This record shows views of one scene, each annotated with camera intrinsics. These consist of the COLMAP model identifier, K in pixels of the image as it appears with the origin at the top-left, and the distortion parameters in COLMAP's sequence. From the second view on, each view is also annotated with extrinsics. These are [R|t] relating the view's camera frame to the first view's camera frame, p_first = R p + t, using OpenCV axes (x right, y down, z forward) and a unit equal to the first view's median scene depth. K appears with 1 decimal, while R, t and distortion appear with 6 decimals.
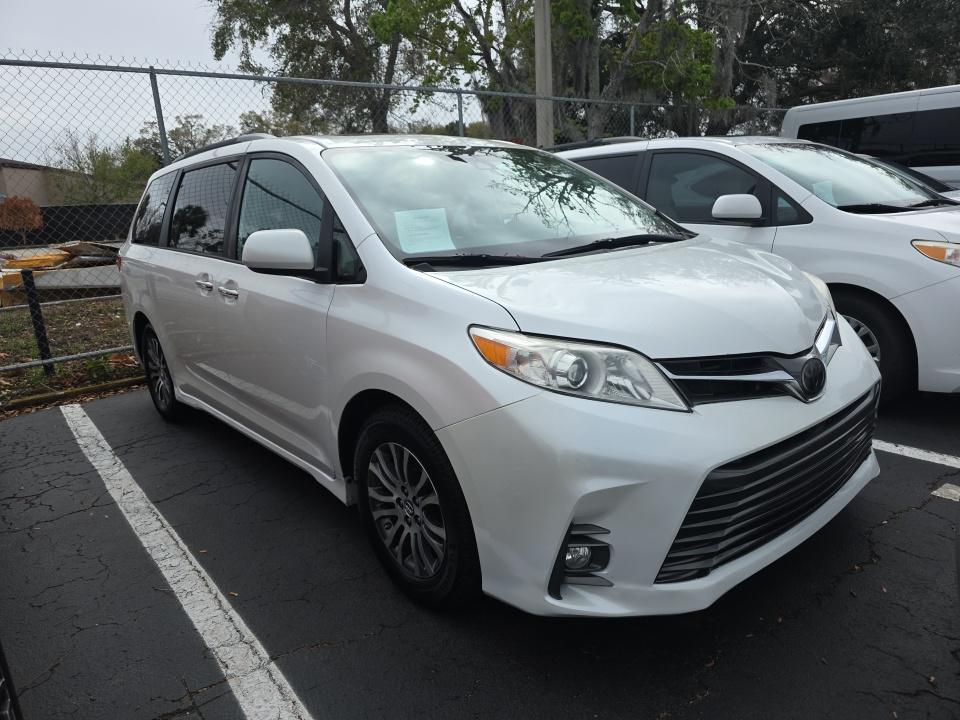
lens RADIAL K [[679.4, 0, 480.0], [0, 679.4, 360.0], [0, 0, 1]] dist [0.069581, -0.073423]
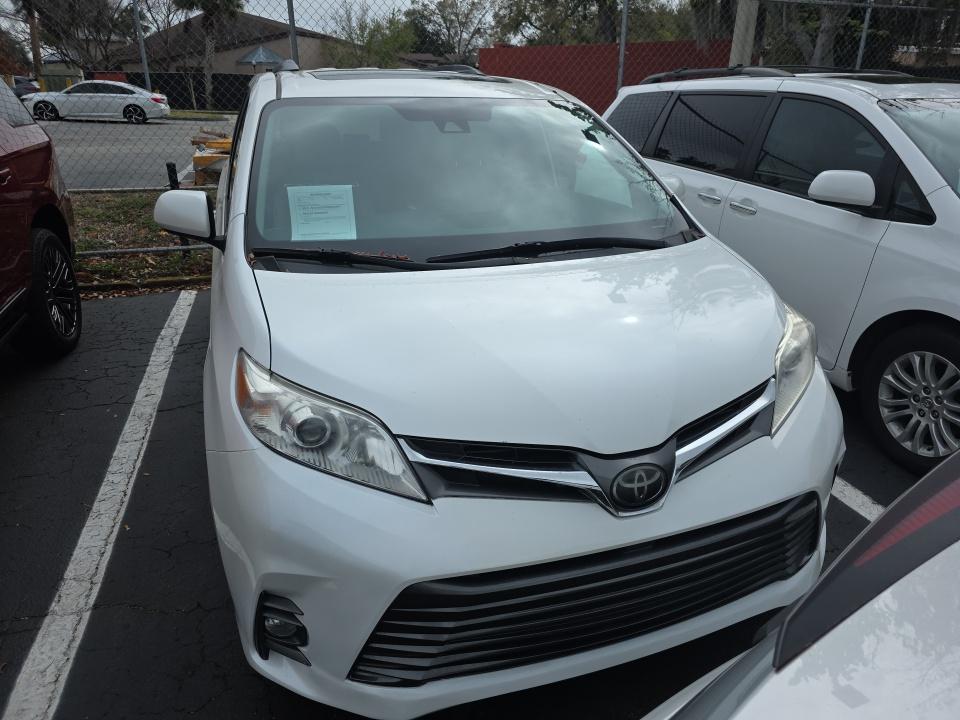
lens RADIAL K [[679.4, 0, 480.0], [0, 679.4, 360.0], [0, 0, 1]] dist [0.069581, -0.073423]
pose [[0.932151, 0.192002, -0.306969, 0.447238], [-0.141903, 0.973721, 0.178132, -0.192671], [0.333103, -0.122487, 0.934901, 0.196957]]
